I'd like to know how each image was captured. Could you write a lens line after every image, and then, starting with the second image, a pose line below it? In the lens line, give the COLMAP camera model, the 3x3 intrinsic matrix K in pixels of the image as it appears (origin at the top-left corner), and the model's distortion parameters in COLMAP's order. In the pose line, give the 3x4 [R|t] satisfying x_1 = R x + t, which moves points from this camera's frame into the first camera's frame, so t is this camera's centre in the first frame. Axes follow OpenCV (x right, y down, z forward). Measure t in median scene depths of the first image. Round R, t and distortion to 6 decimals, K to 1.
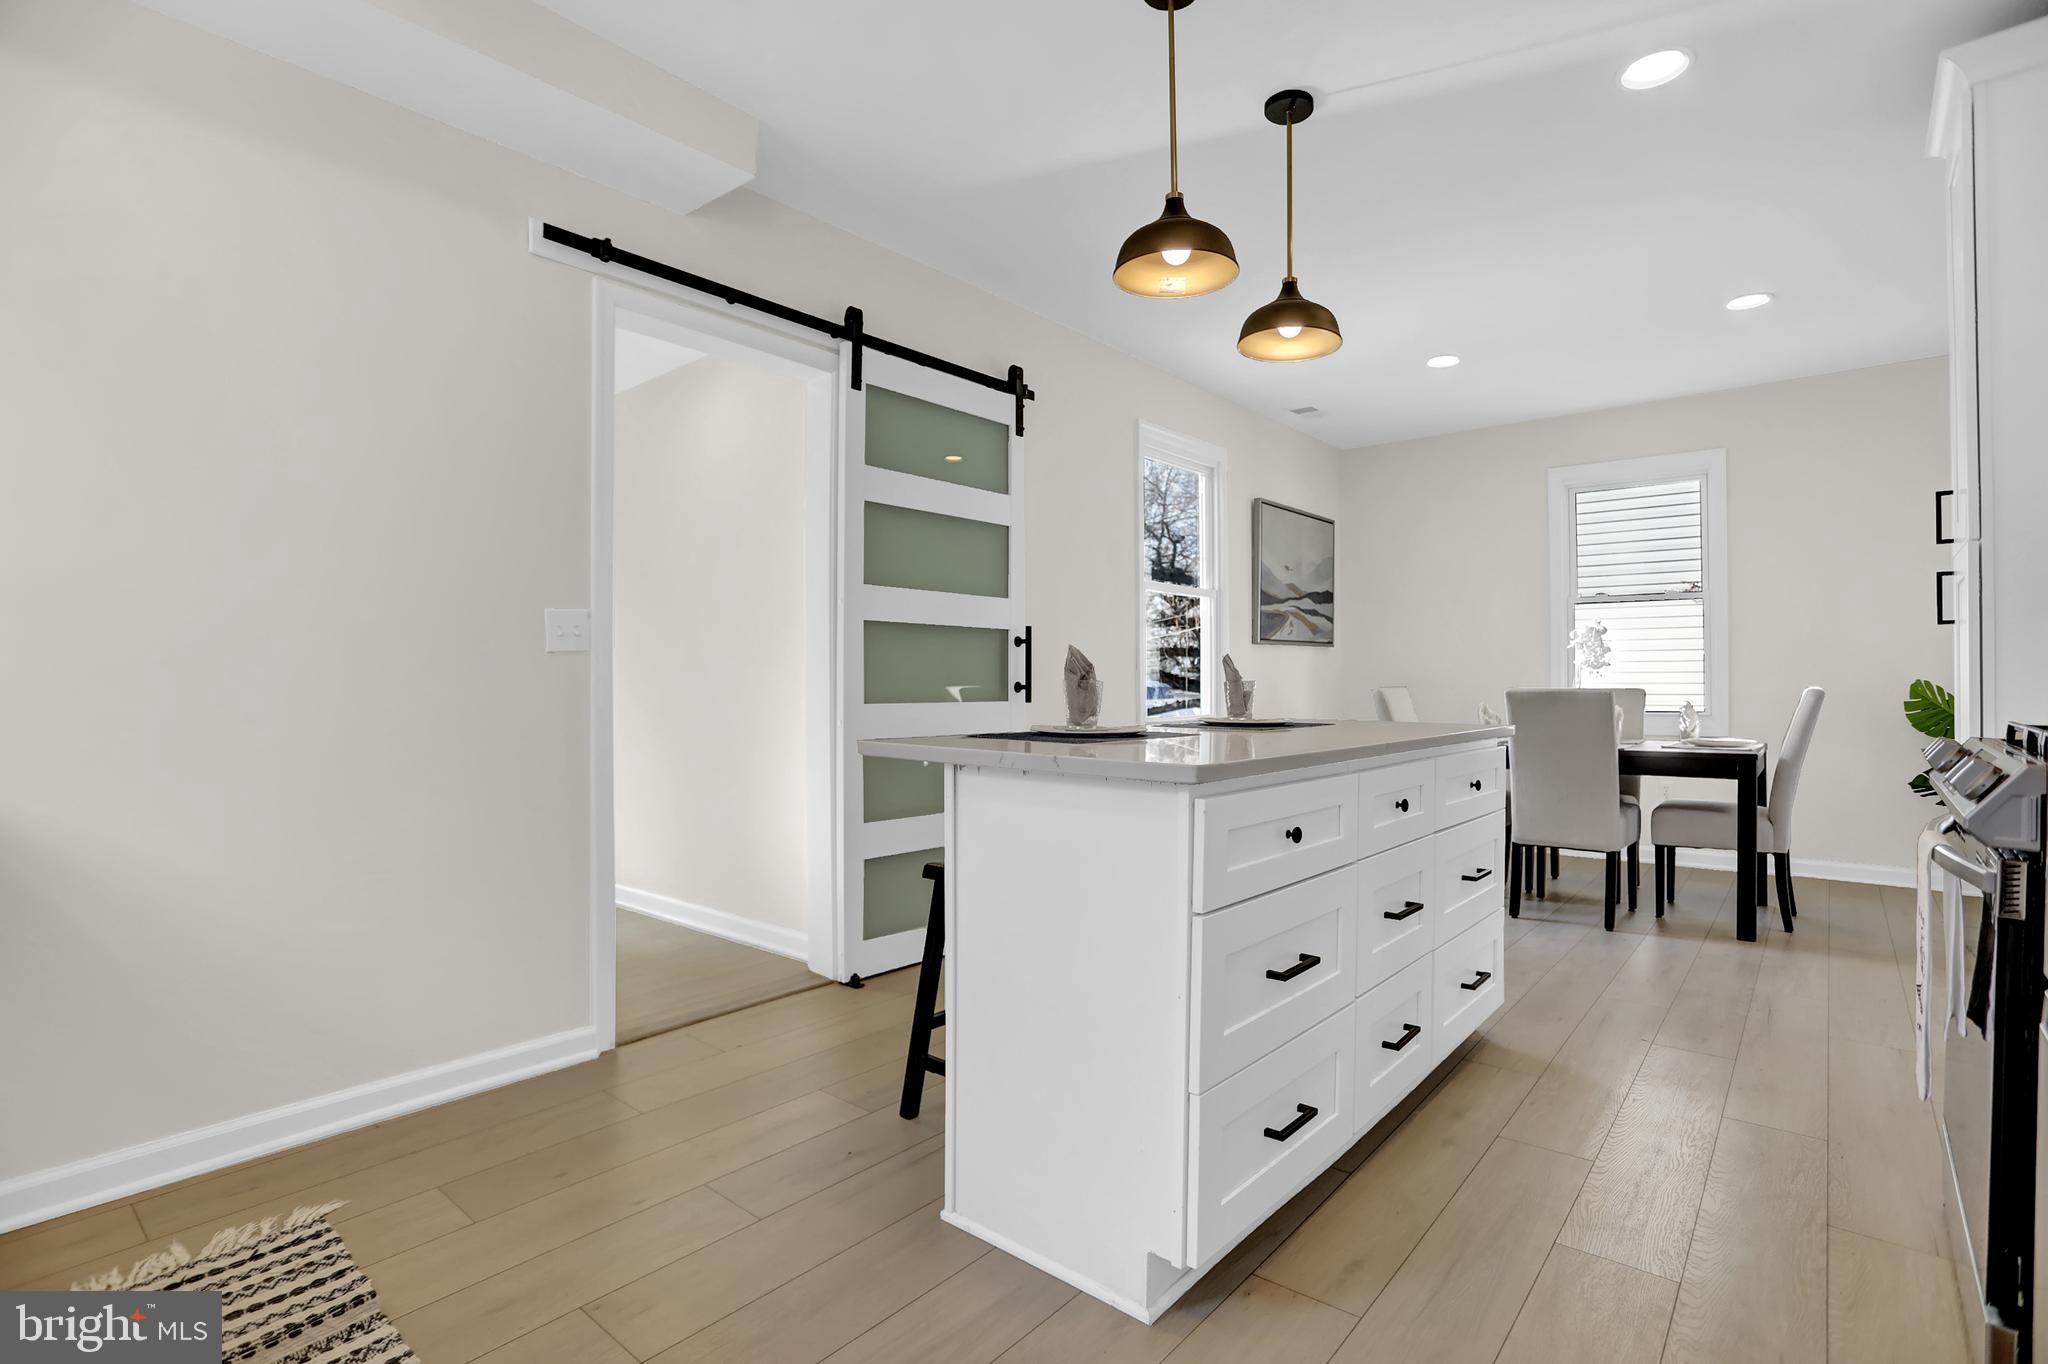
lens RADIAL K [[988.2, 0, 1036.4], [0, 988.2, 675.6], [0, 0, 1]] dist [-0.071923, 0.032302]
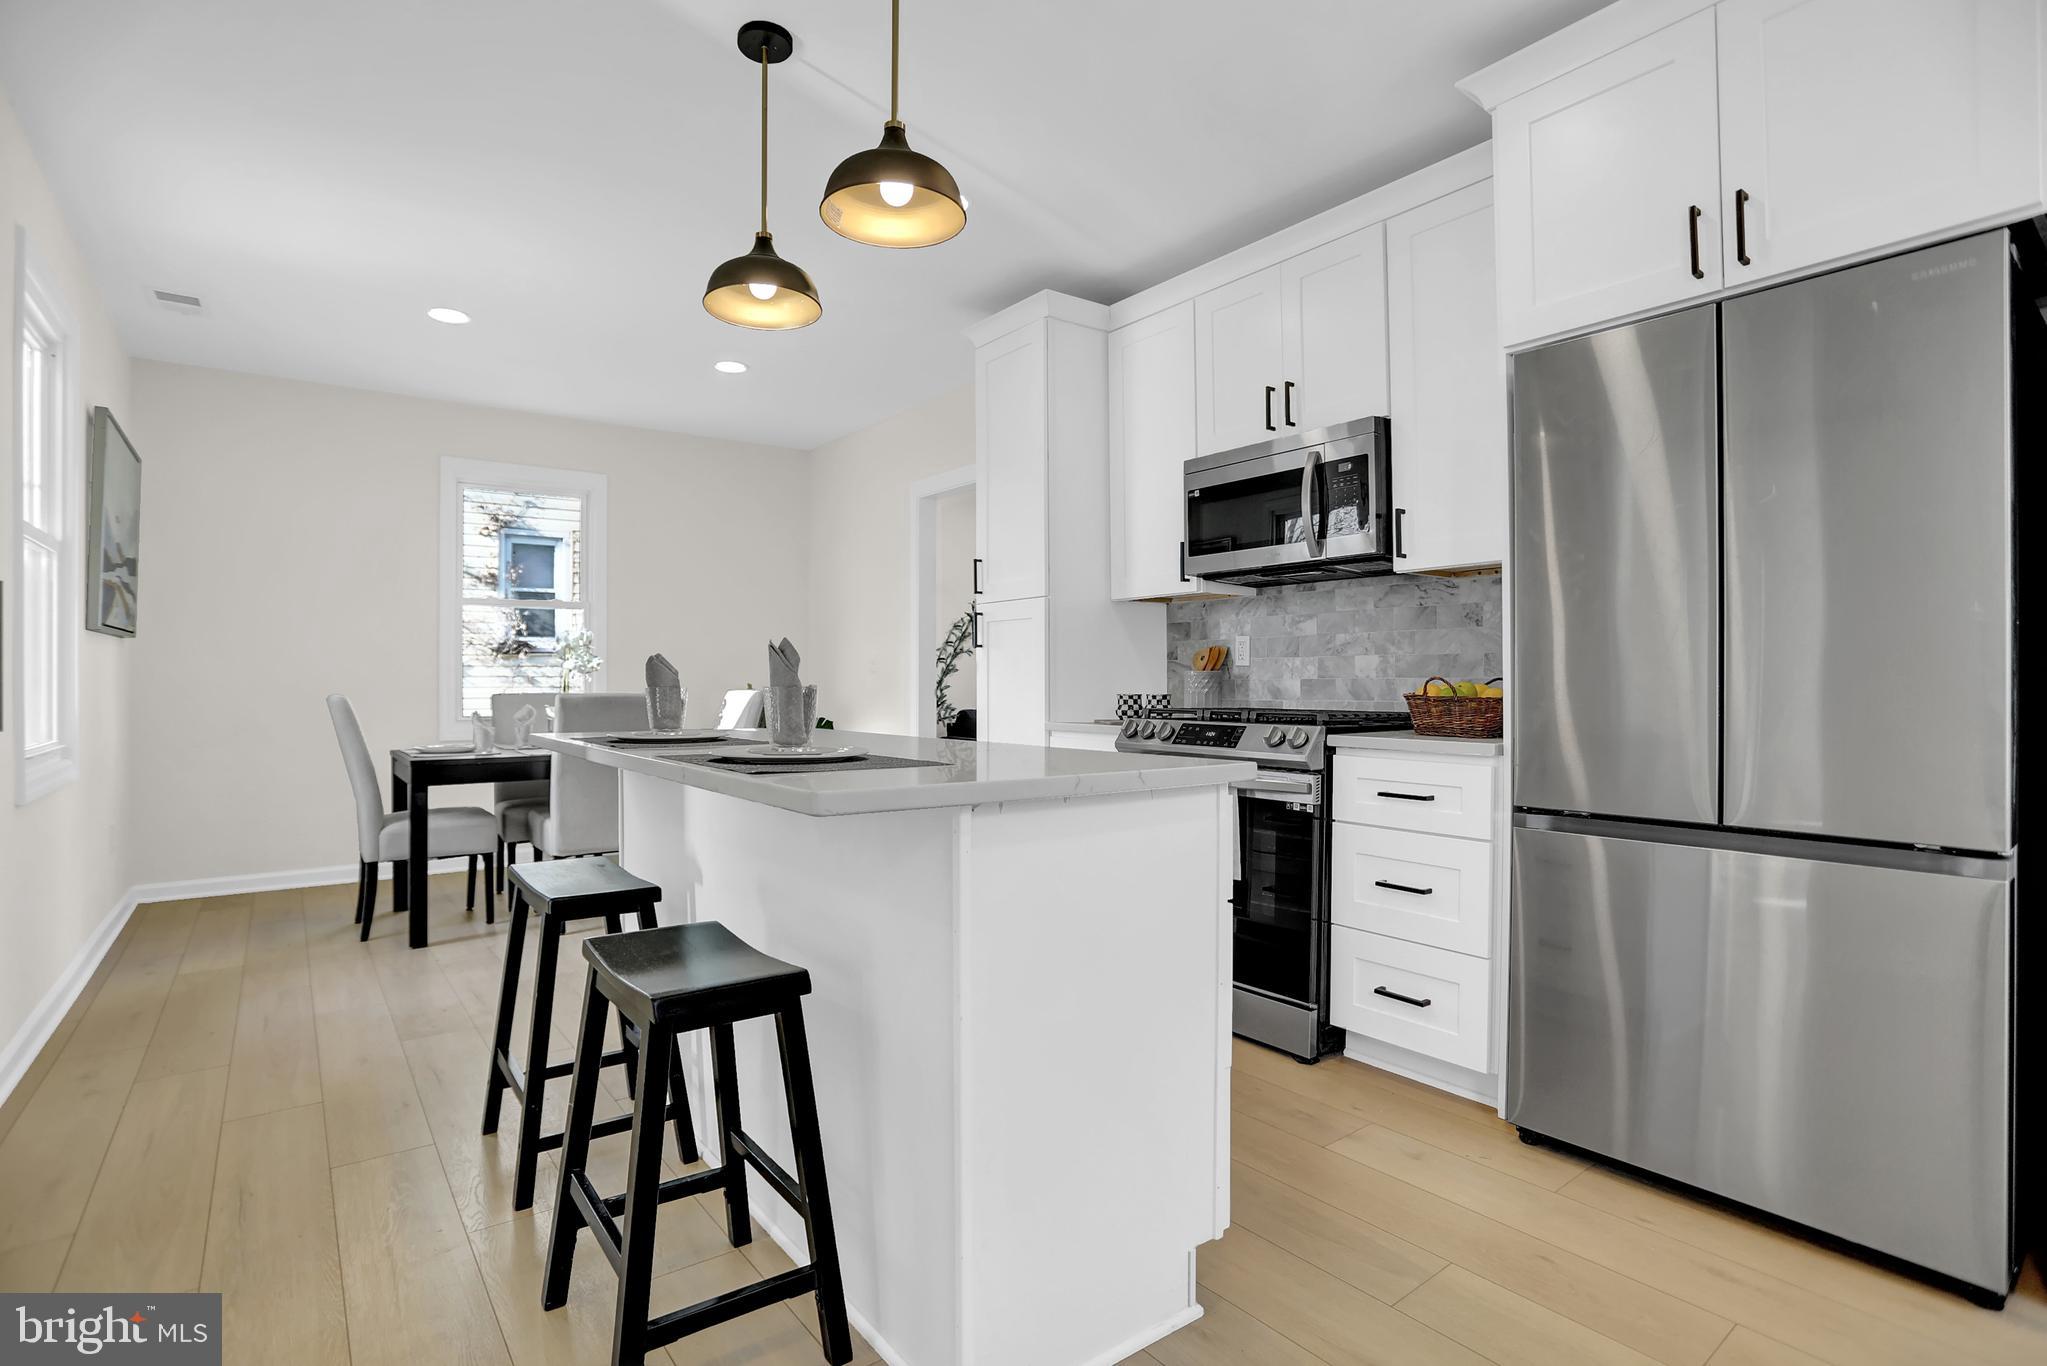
lens RADIAL K [[987.7, 0, 1035.9], [0, 987.7, 676.6], [0, 0, 1]] dist [-0.071923, 0.032302]
pose [[0.206672, 0.005321, 0.978396, -0.320078], [0.001151, 0.999983, -0.005682, 0.001228], [-0.978410, 0.002300, 0.206663, 0.334158]]
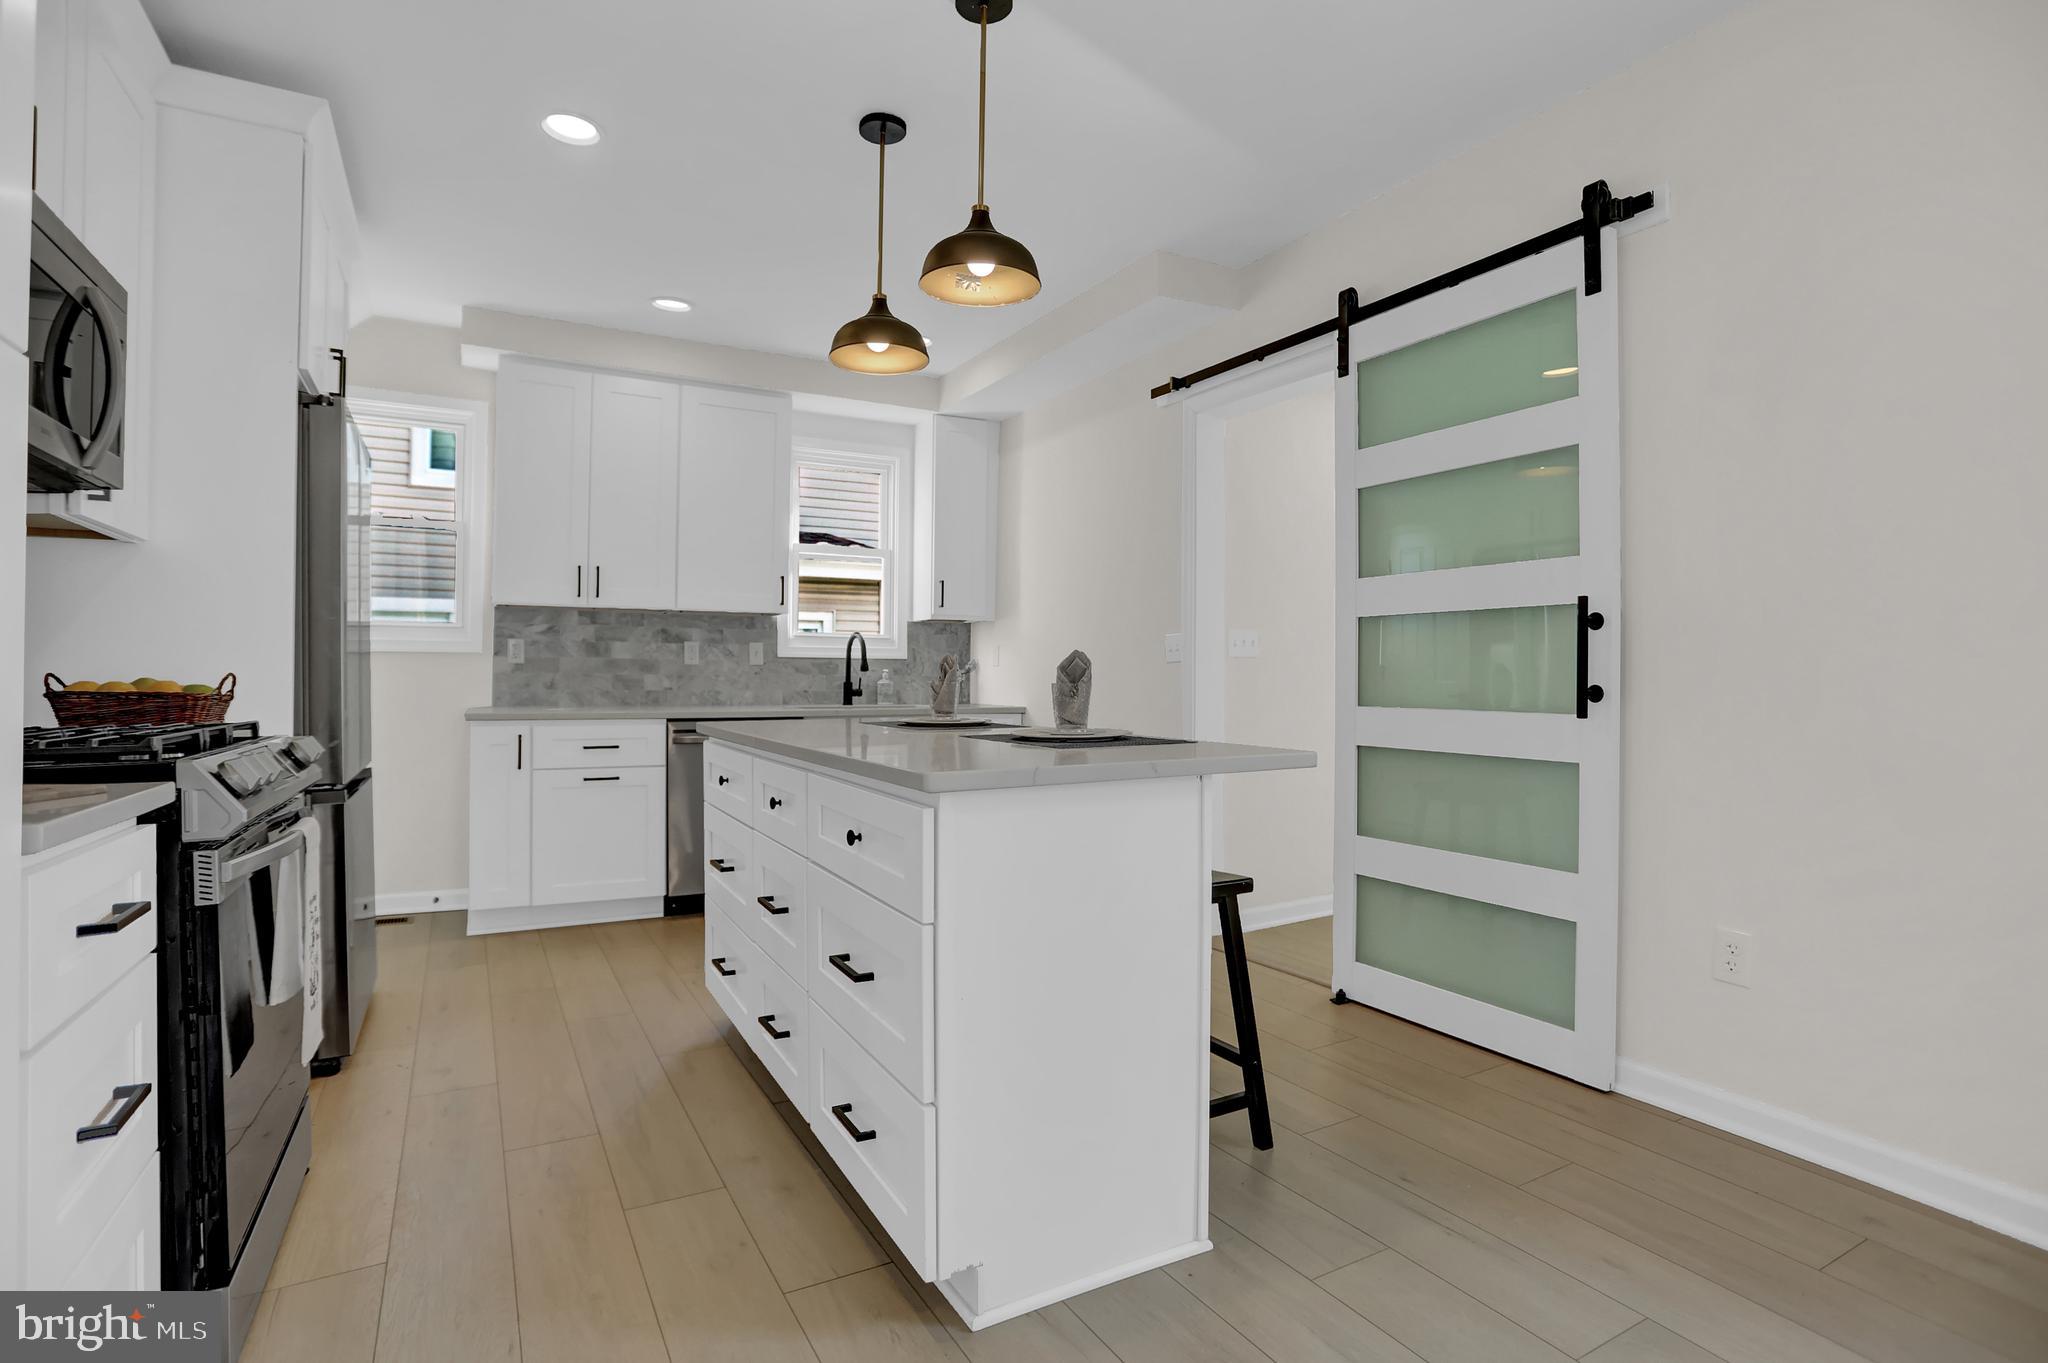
lens RADIAL K [[1005.0, 0, 1017.1], [0, 1005.0, 674.5], [0, 0, 1]] dist [-0.083313, 0.034612]
pose [[-0.358652, -0.005627, -0.933454, 0.615592], [-0.001475, 0.999984, -0.005461, 0.001508], [0.933470, -0.000582, -0.358655, 0.785649]]
